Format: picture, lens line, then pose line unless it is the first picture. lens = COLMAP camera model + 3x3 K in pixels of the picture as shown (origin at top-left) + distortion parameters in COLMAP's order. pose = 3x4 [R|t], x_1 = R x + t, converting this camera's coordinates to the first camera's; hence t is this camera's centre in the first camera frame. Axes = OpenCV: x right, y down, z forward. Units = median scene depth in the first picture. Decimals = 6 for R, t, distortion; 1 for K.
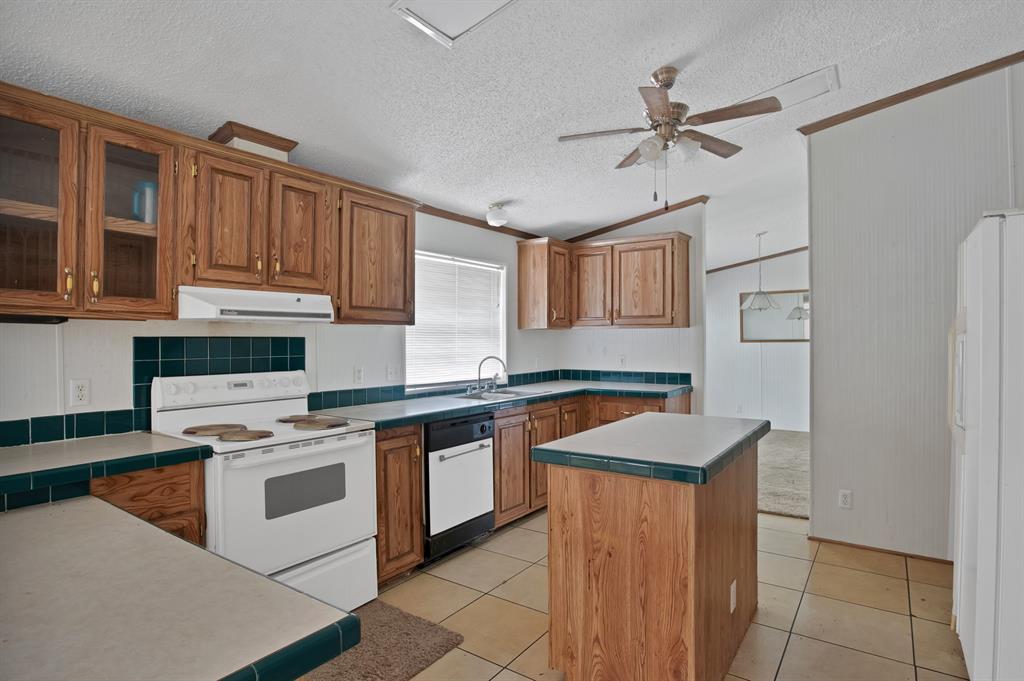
lens RADIAL K [[522.4, 0, 512.1], [0, 522.4, 340.3], [0, 0, 1]] dist [-0.027686, 0.000350]
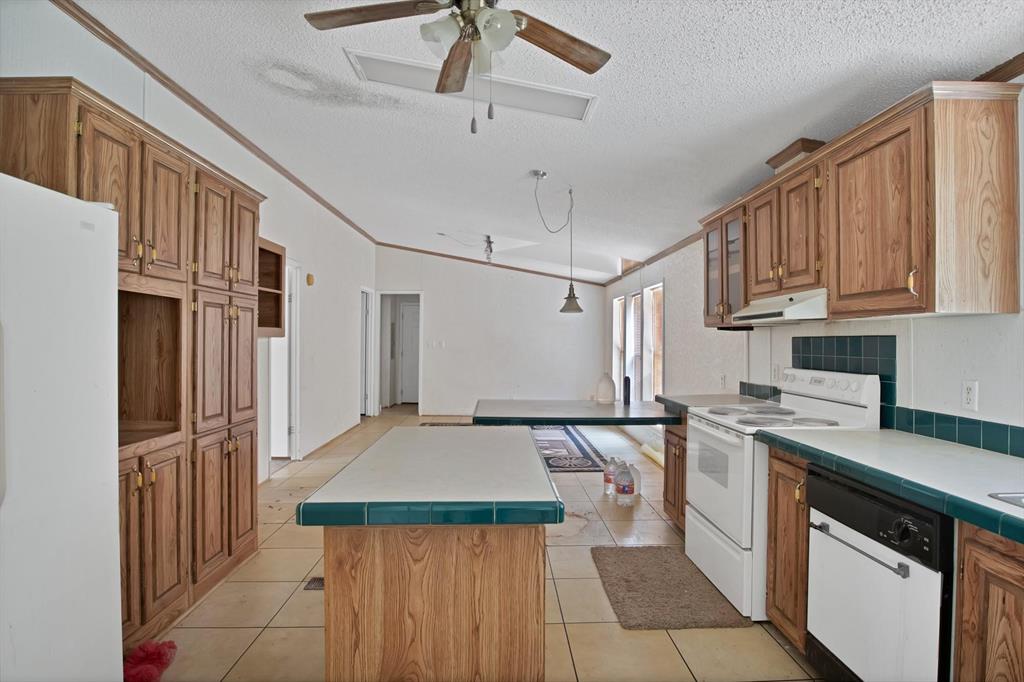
lens RADIAL K [[522.4, 0, 512.1], [0, 522.4, 339.2], [0, 0, 1]] dist [-0.027686, 0.000350]
pose [[-0.796304, -0.002026, -0.604894, 0.548315], [0.001094, 0.999988, -0.004790, 0.002666], [0.604896, -0.004476, -0.796292, 1.295079]]
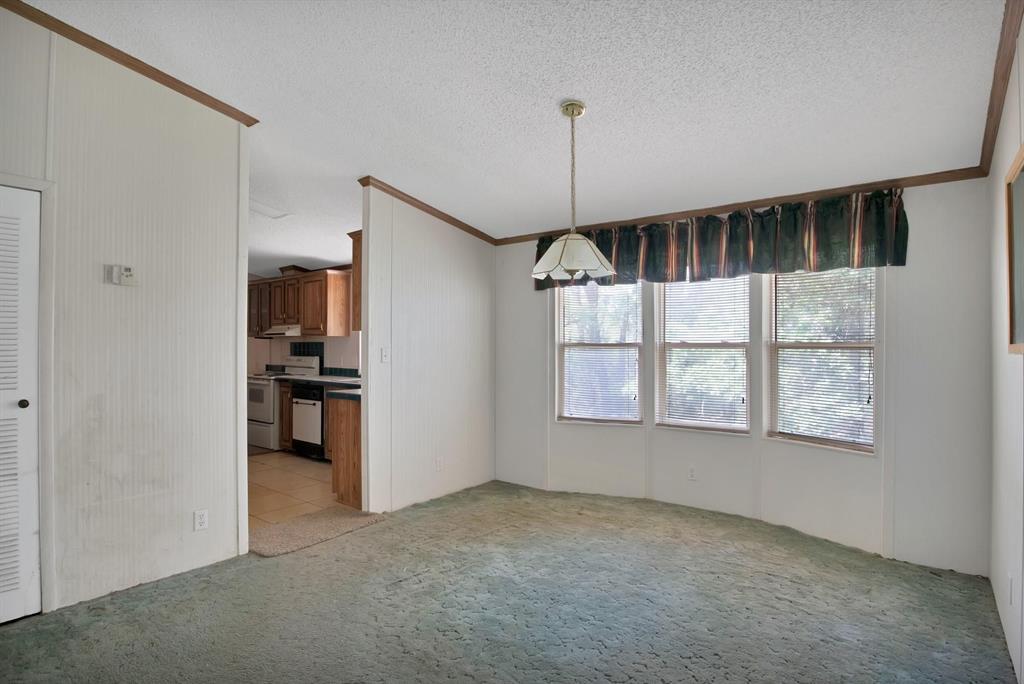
lens RADIAL K [[522.4, 0, 512.4], [0, 522.4, 342.4], [0, 0, 1]] dist [-0.027686, 0.000350]
pose [[-0.044820, -0.001779, -0.998994, 1.856507], [0.001339, 0.999997, -0.001841, -0.000124], [0.998994, -0.001420, -0.044817, 1.957527]]
